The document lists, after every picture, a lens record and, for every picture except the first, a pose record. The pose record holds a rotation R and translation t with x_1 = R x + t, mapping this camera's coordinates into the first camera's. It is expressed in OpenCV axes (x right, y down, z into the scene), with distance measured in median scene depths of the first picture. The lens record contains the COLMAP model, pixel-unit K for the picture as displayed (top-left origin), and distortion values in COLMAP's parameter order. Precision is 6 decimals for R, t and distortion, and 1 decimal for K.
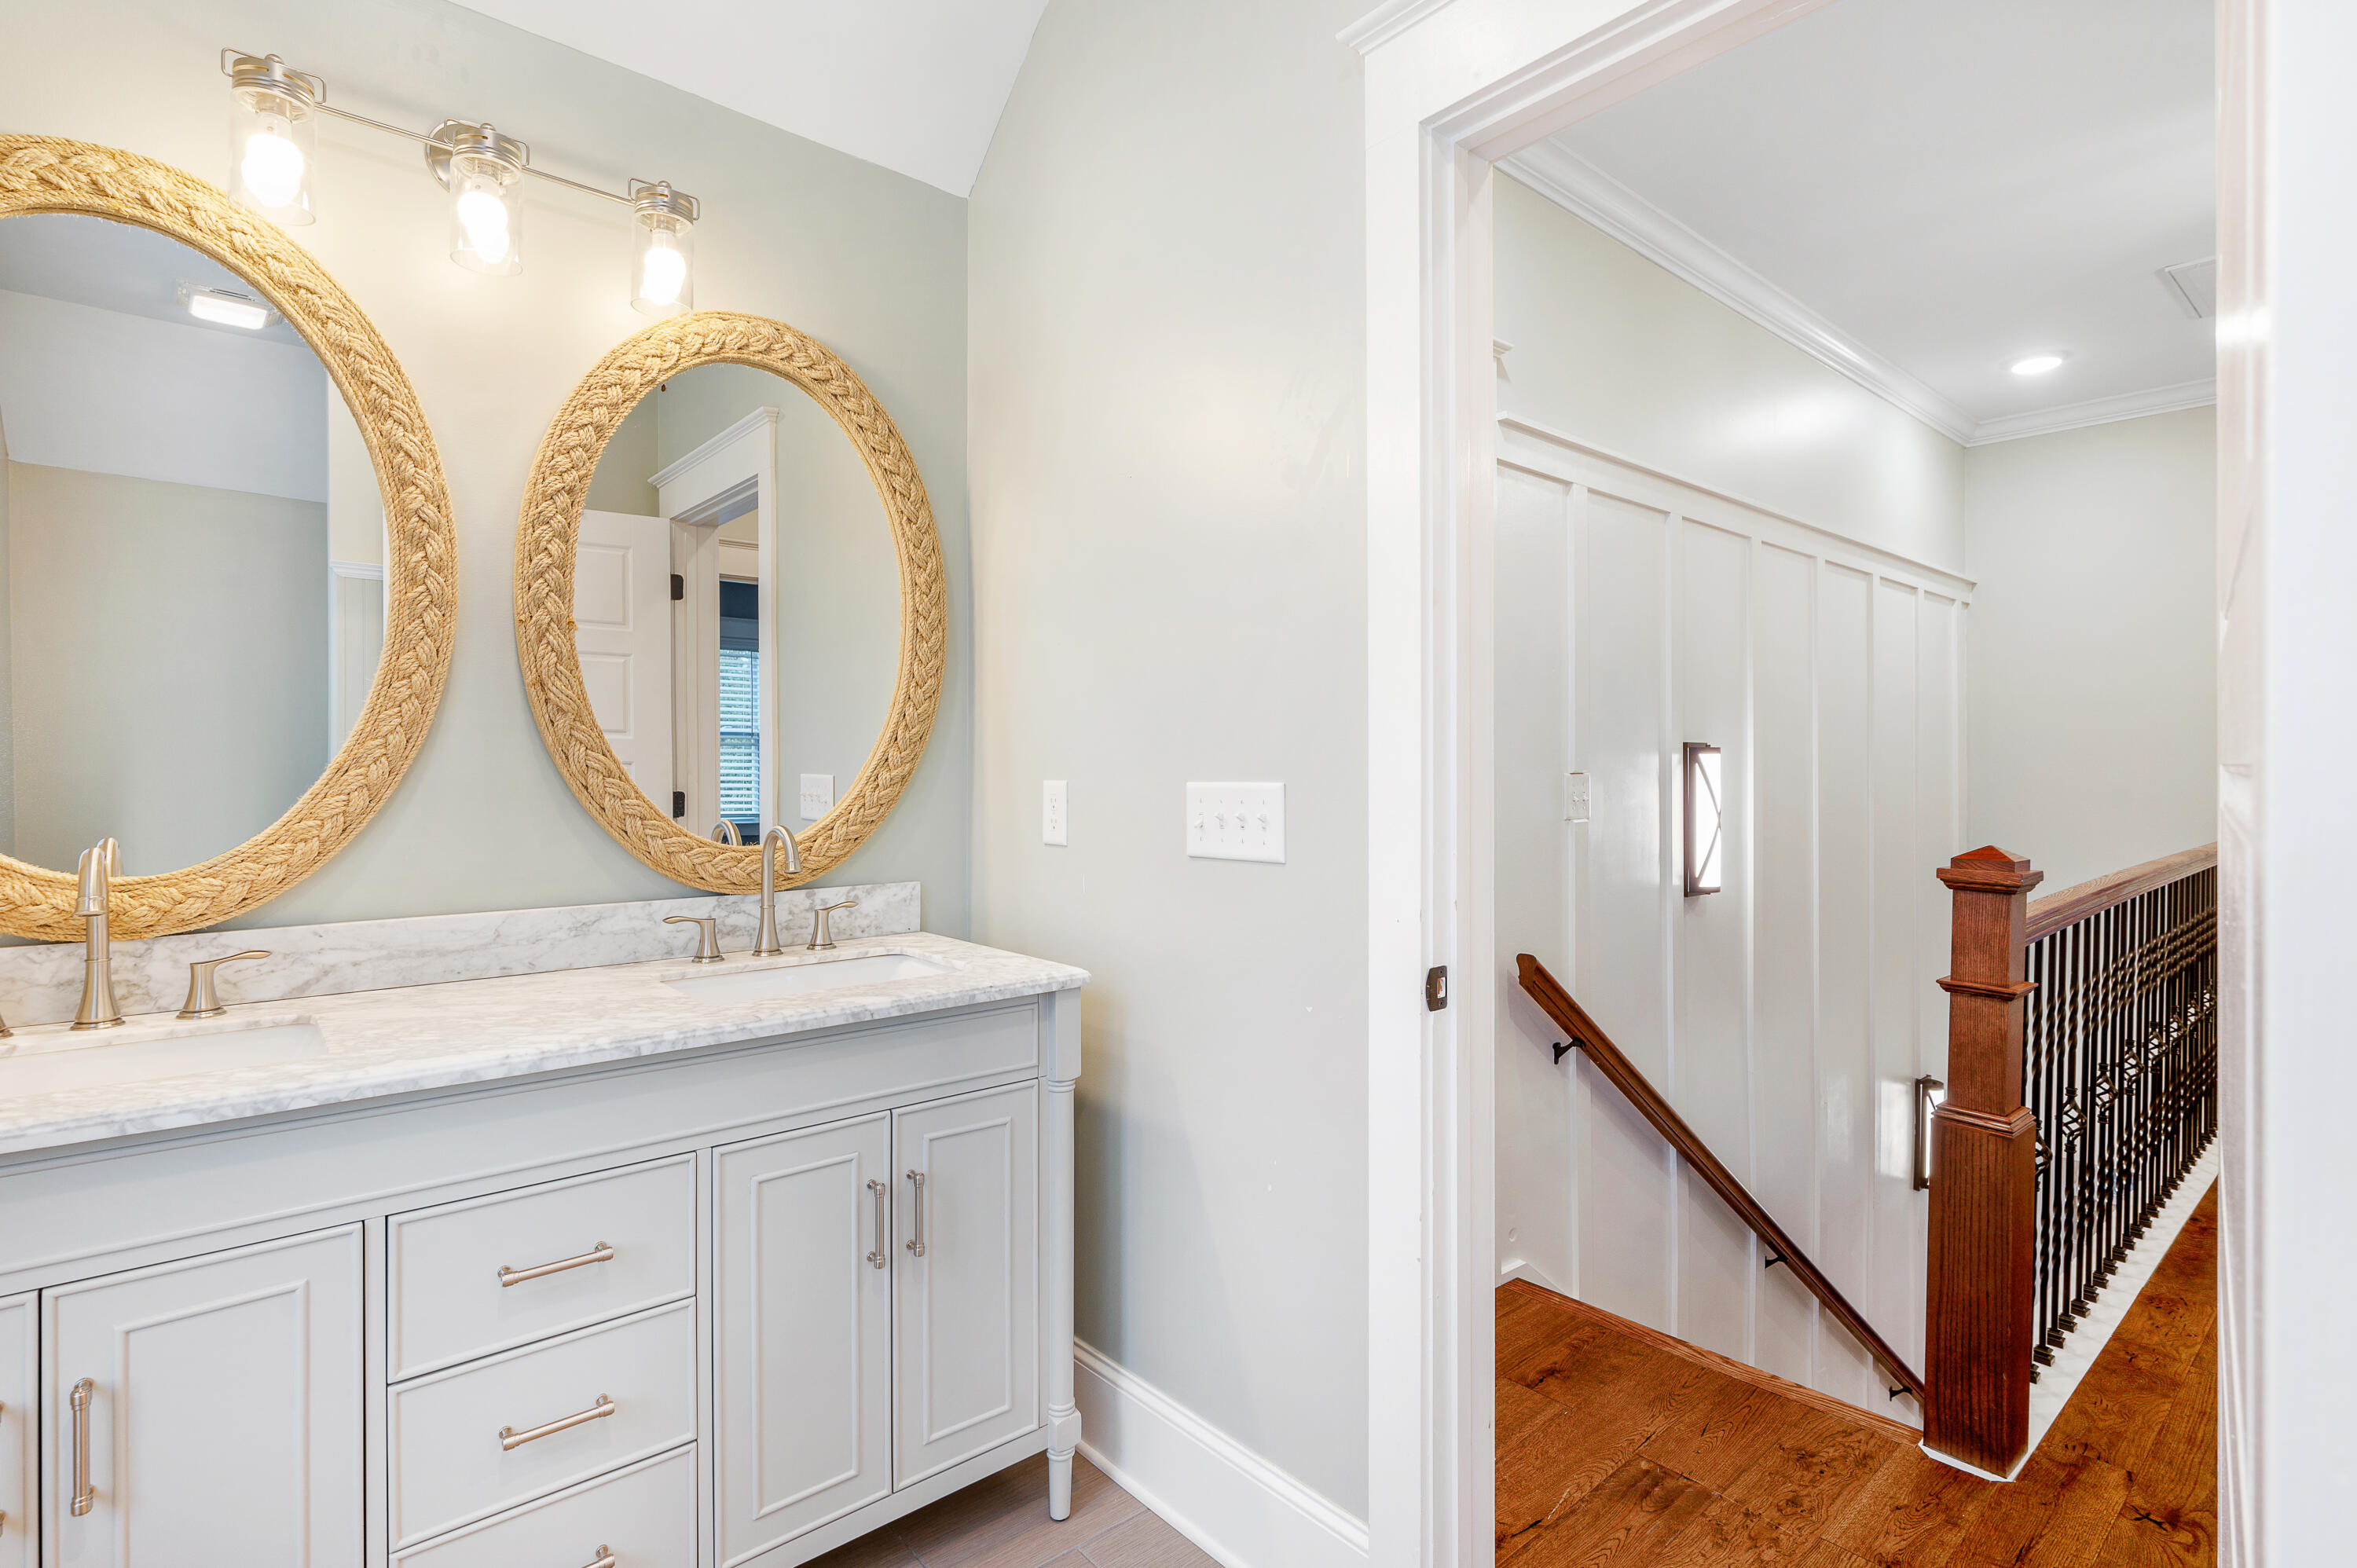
lens RADIAL K [[1132.1, 0, 1178.5], [0, 1132.1, 784.0], [0, 0, 1]] dist [-0.002144, -0.000221]
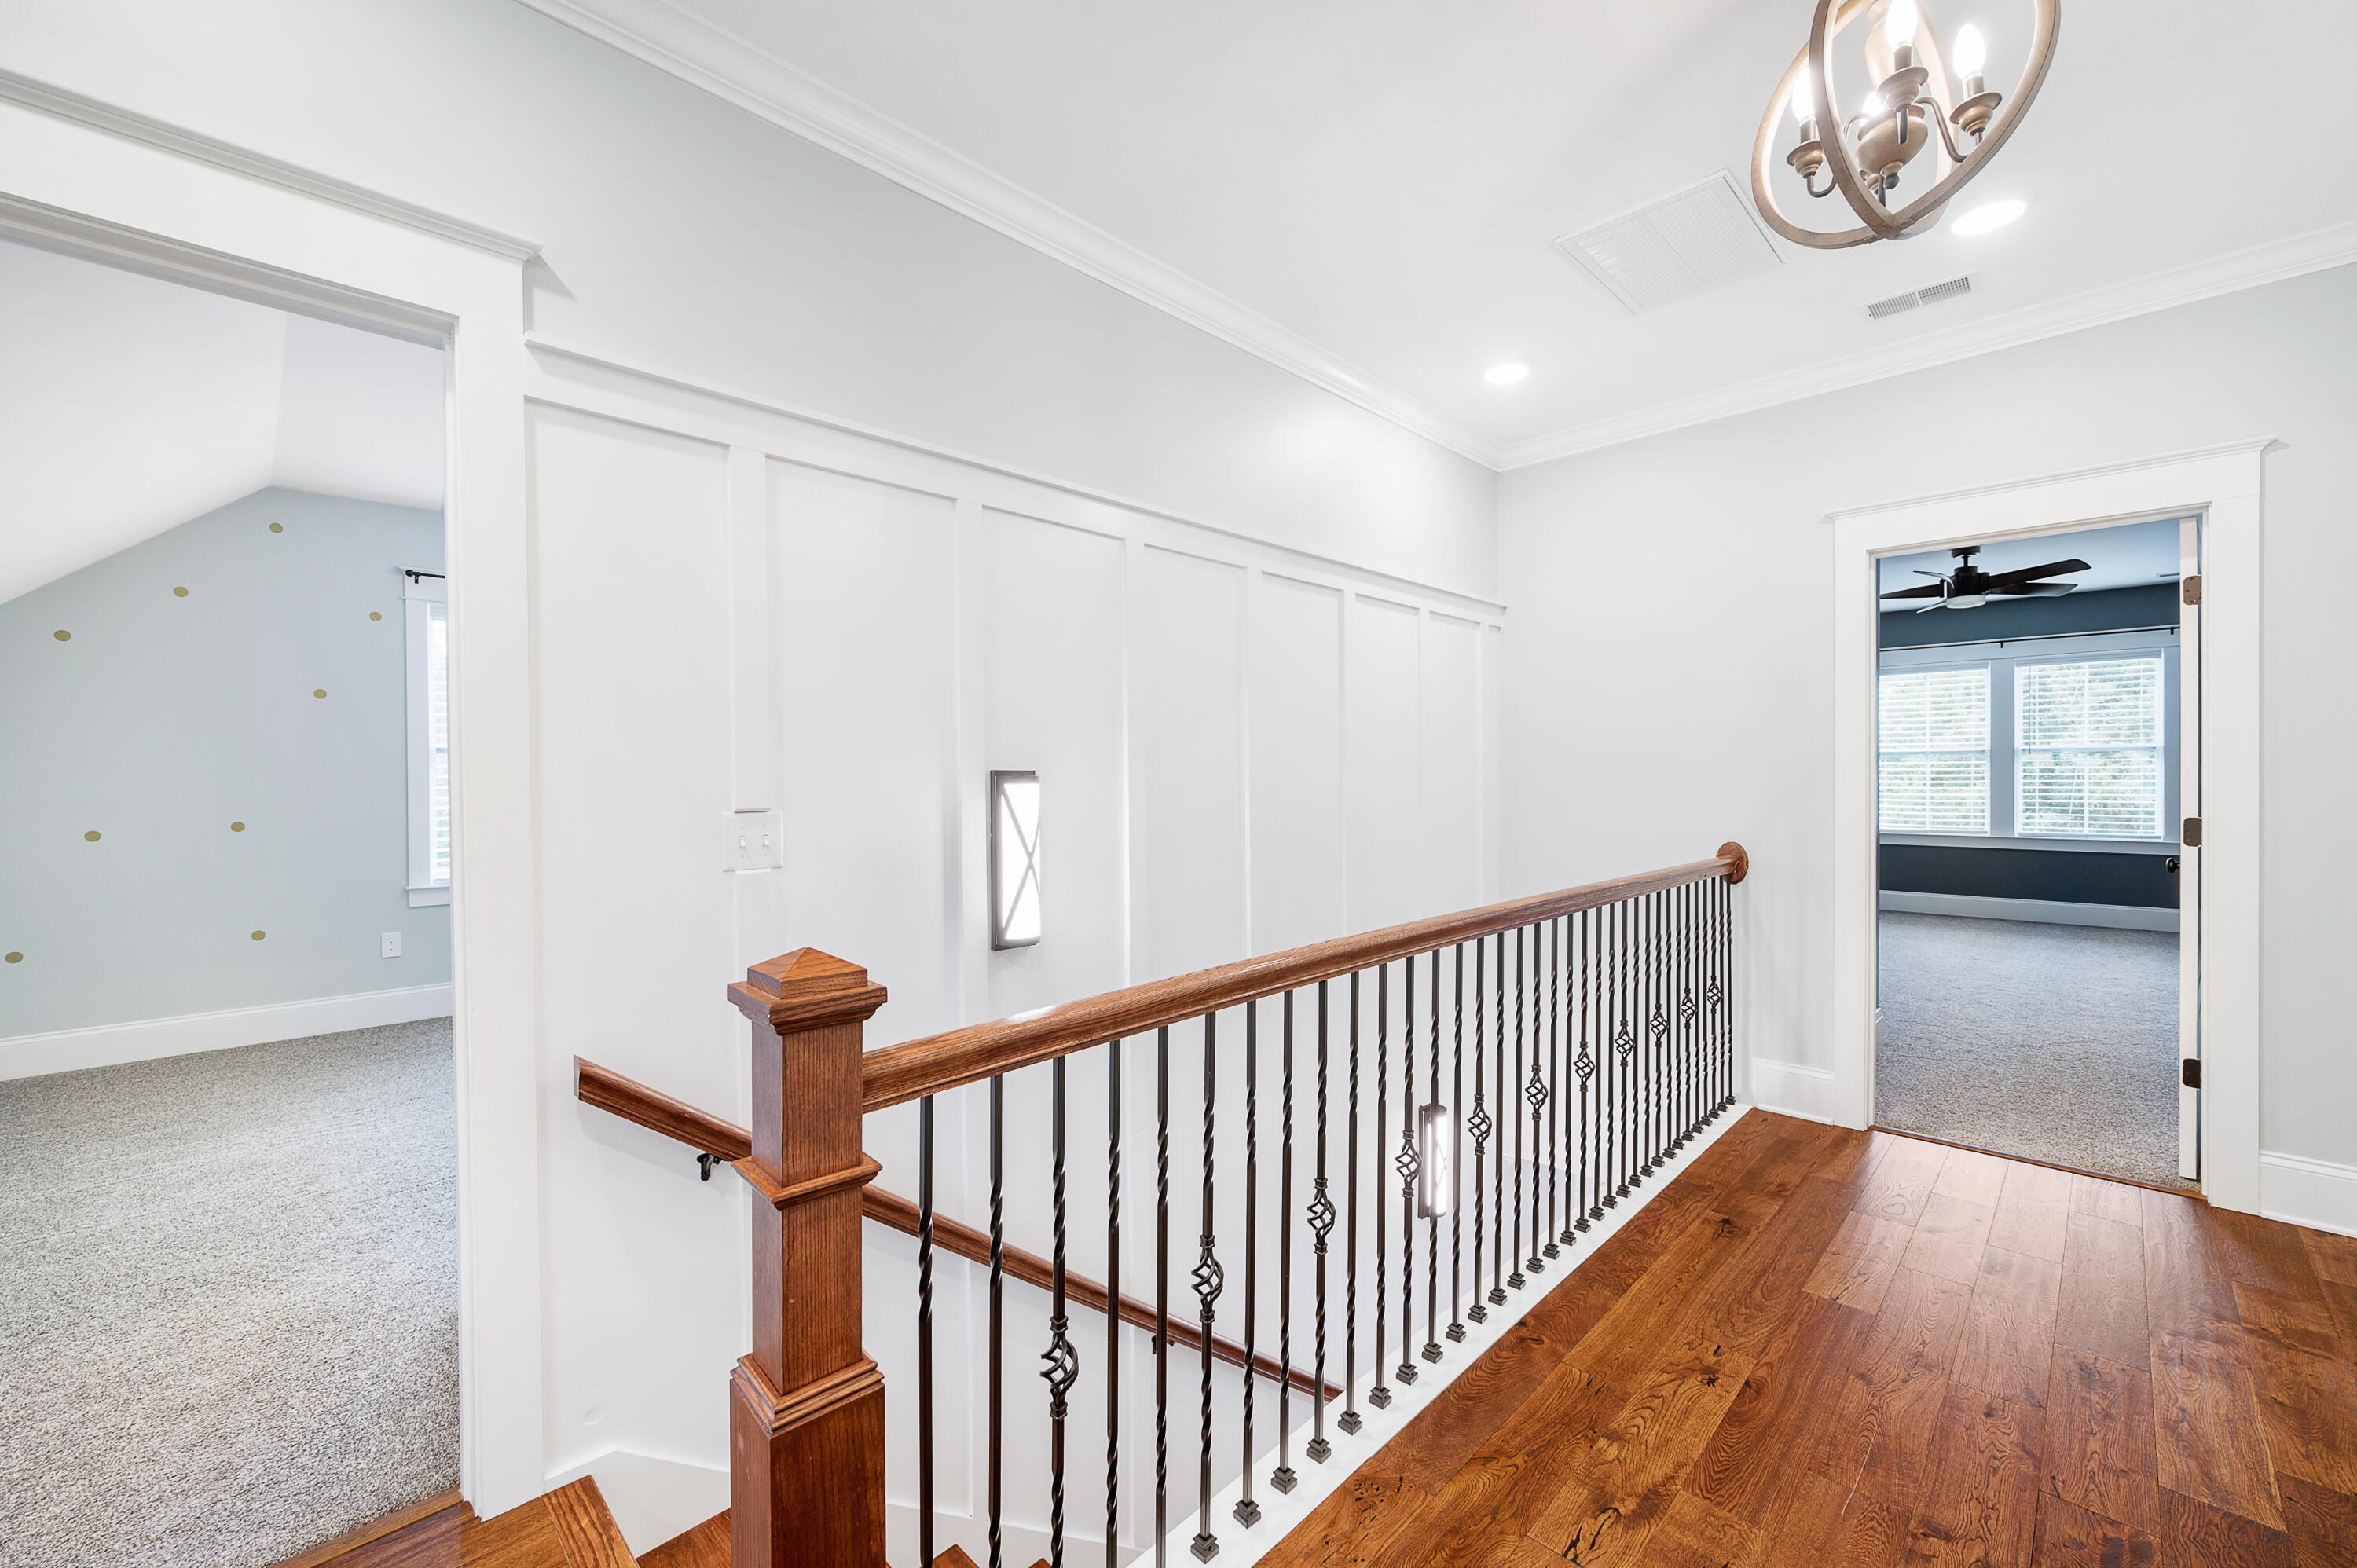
lens RADIAL K [[947.0, 0, 1178.5], [0, 947.0, 784.0], [0, 0, 1]] dist [0.012816, -0.000066]
pose [[0.997019, -0.002707, 0.077113, 0.525109], [0.003541, 0.999937, -0.010677, -0.017641], [-0.077079, 0.010918, 0.996965, 0.270802]]
